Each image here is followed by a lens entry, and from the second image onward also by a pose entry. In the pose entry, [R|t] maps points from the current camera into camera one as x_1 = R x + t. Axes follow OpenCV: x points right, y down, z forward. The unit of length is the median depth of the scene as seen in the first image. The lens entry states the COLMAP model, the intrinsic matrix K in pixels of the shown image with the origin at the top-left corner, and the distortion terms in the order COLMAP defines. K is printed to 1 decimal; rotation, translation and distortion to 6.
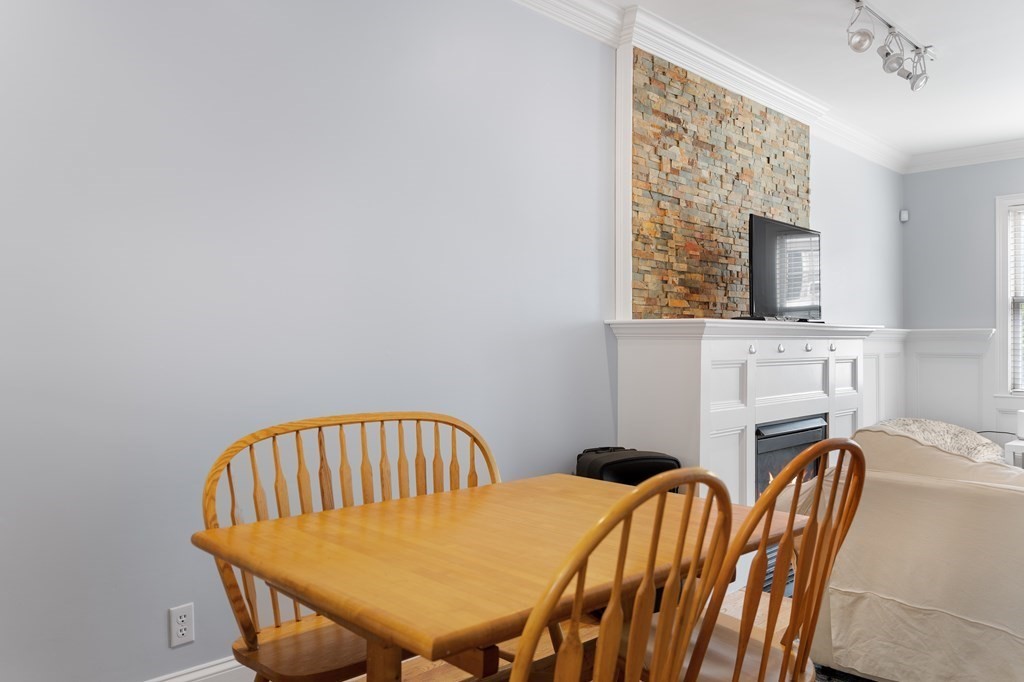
lens RADIAL K [[792.7, 0, 509.1], [0, 792.7, 336.2], [0, 0, 1]] dist [0.005458, 0.001211]
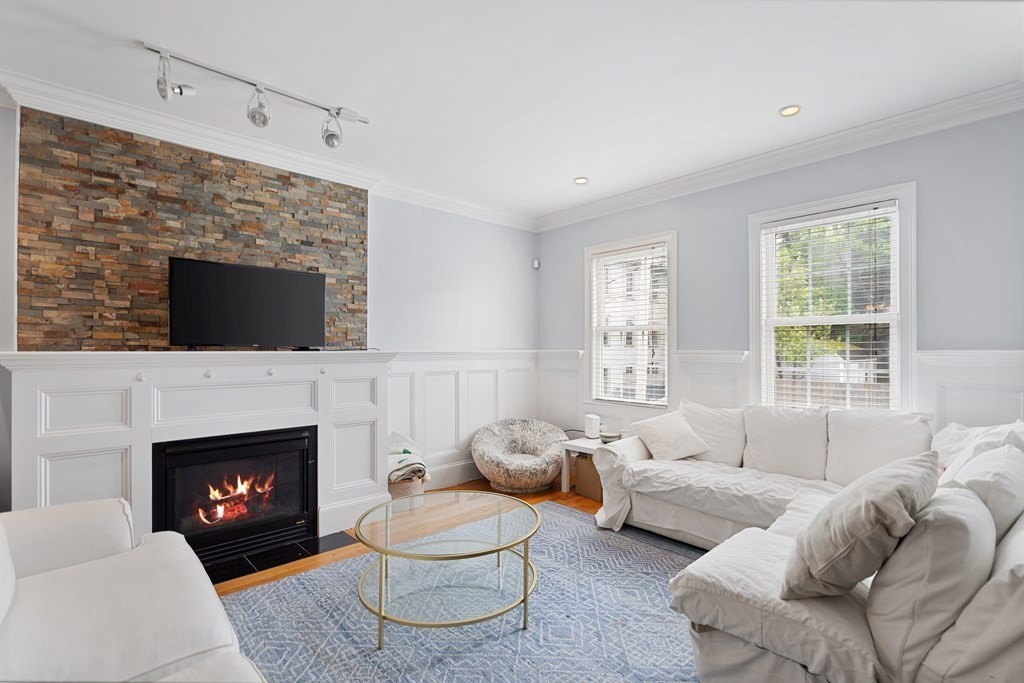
lens RADIAL K [[479.2, 0, 516.8], [0, 479.2, 348.4], [0, 0, 1]] dist [-0.000188, 0.004237]
pose [[0.998826, -0.004205, -0.048256, 0.830598], [0.004288, 0.999990, 0.001605, -0.021191], [0.048249, -0.001810, 0.998834, 0.333106]]
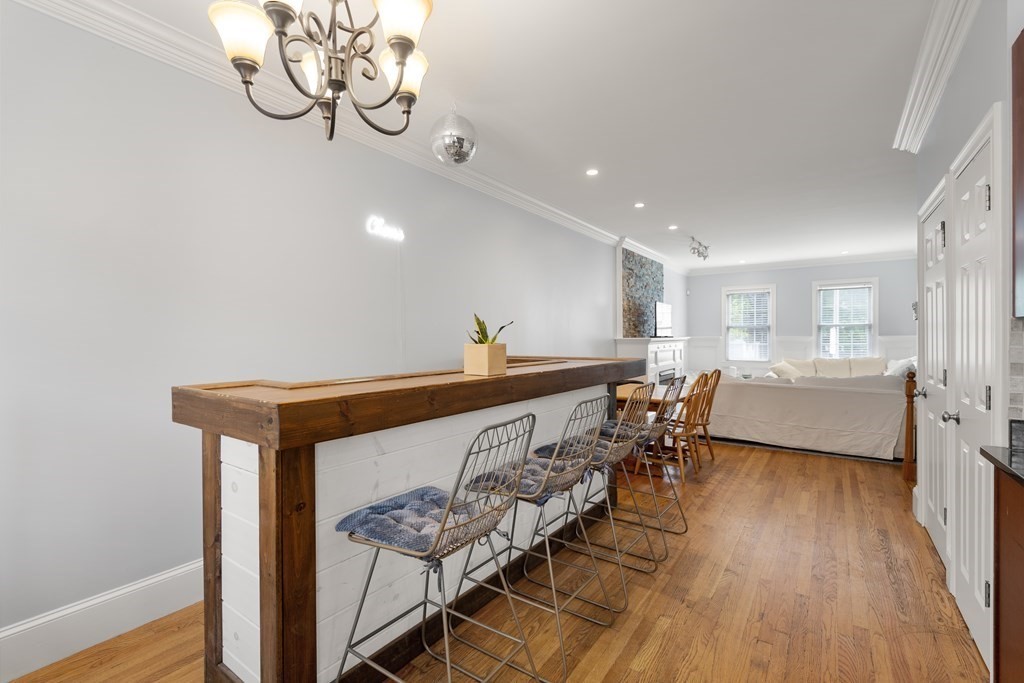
lens RADIAL K [[468.5, 0, 512.0], [0, 468.5, 341.5], [0, 0, 1]] dist [-0.010788, 0.000201]
pose [[0.985257, -0.011106, 0.170722, -0.530278], [0.008599, 0.999844, 0.015417, -0.035622], [-0.170867, -0.013722, 0.985199, -0.646207]]
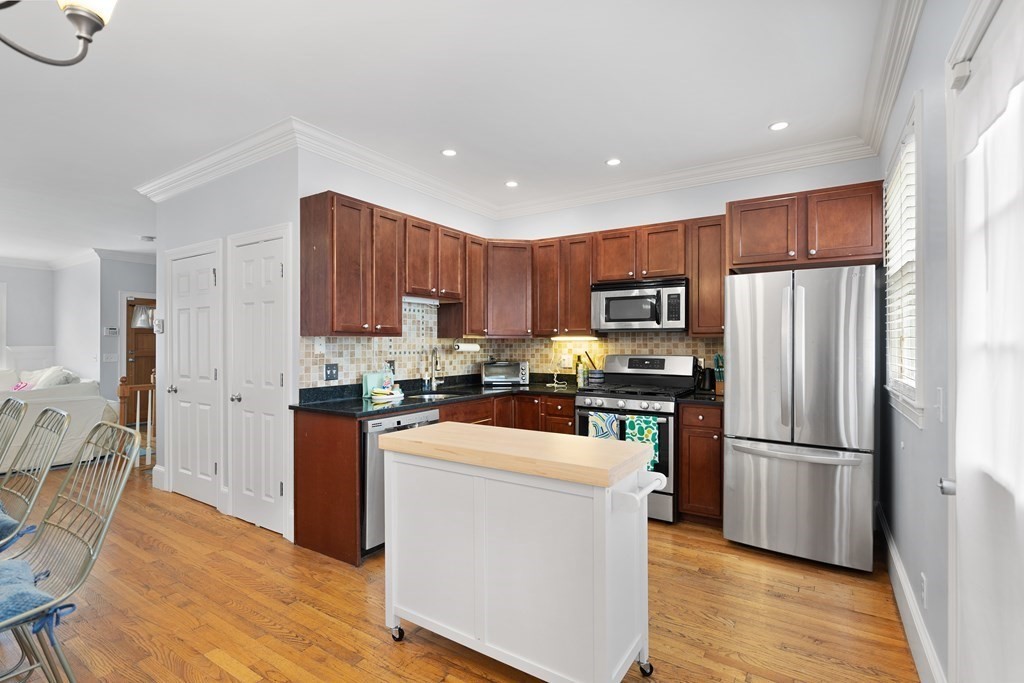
lens RADIAL K [[464.2, 0, 512.1], [0, 464.2, 343.8], [0, 0, 1]] dist [-0.003520, 0.002196]
pose [[-0.209564, -0.000623, 0.977795, -0.868556], [-0.006036, 0.999982, -0.000656, -0.036105], [-0.977776, -0.006040, -0.209564, -0.517763]]
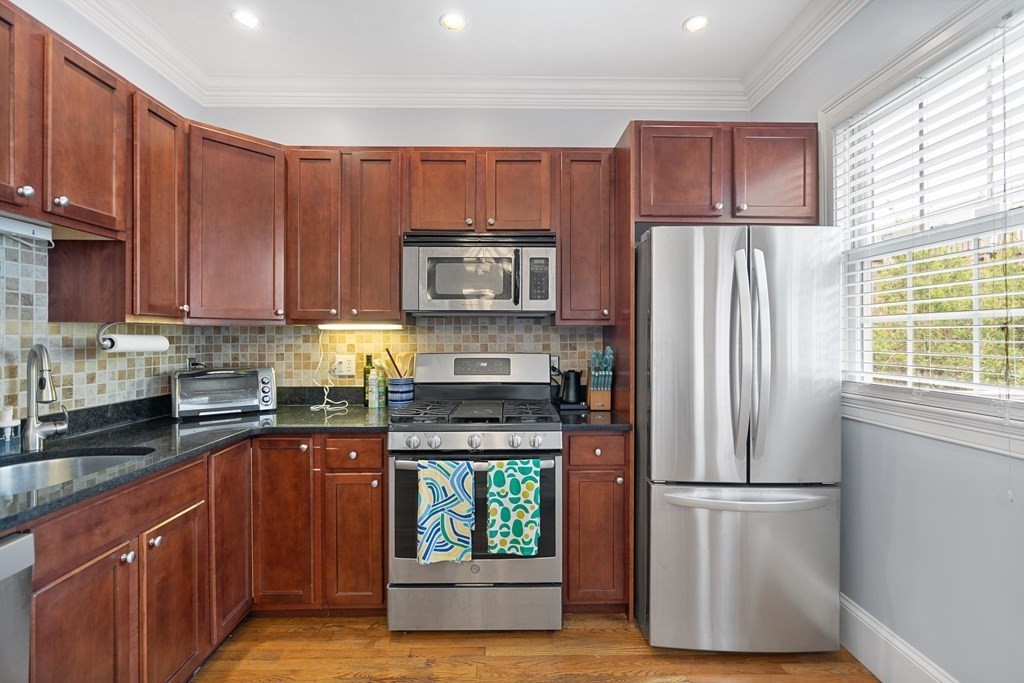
lens RADIAL K [[474.4, 0, 493.9], [0, 474.4, 335.8], [0, 0, 1]] dist [0.000128, 0.001346]
pose [[-0.695071, -0.000379, 0.718941, -0.442304], [-0.004881, 0.999979, -0.004192, -0.035628], [-0.718925, -0.006423, -0.695058, -0.561285]]
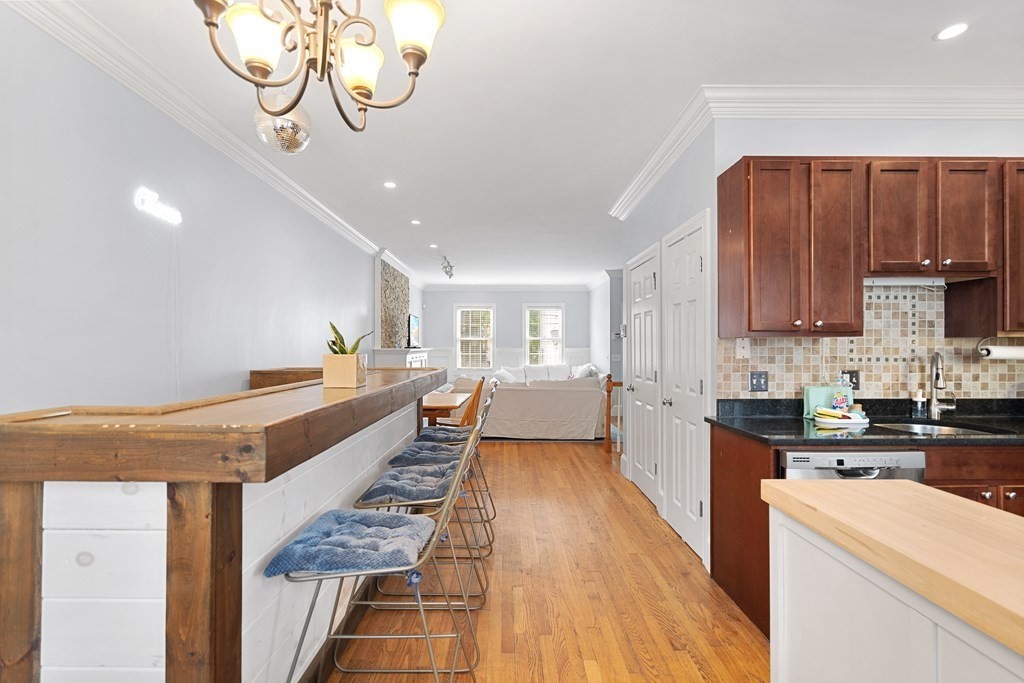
lens RADIAL K [[470.4, 0, 520.6], [0, 470.4, 344.7], [0, 0, 1]] dist [-0.011174, -0.000134]
pose [[0.693119, 0.001832, 0.720820, -0.721263], [-0.004050, 0.999991, 0.001353, -0.036883], [-0.720811, -0.003857, 0.693121, -0.594671]]
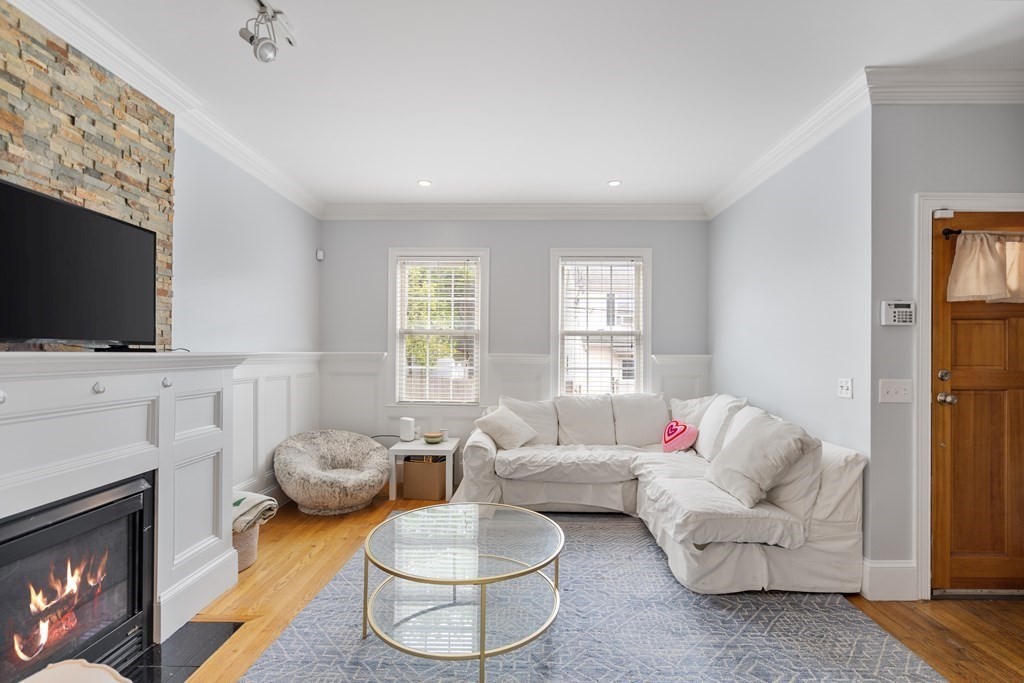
lens RADIAL K [[467.7, 0, 517.7], [0, 467.7, 351.8], [0, 0, 1]] dist [-0.001195, 0.001603]
pose [[0.723891, 0.004474, 0.689900, 0.386289], [-0.008858, 0.999957, 0.002810, -0.022335], [-0.689857, -0.008145, 0.723899, 0.494413]]
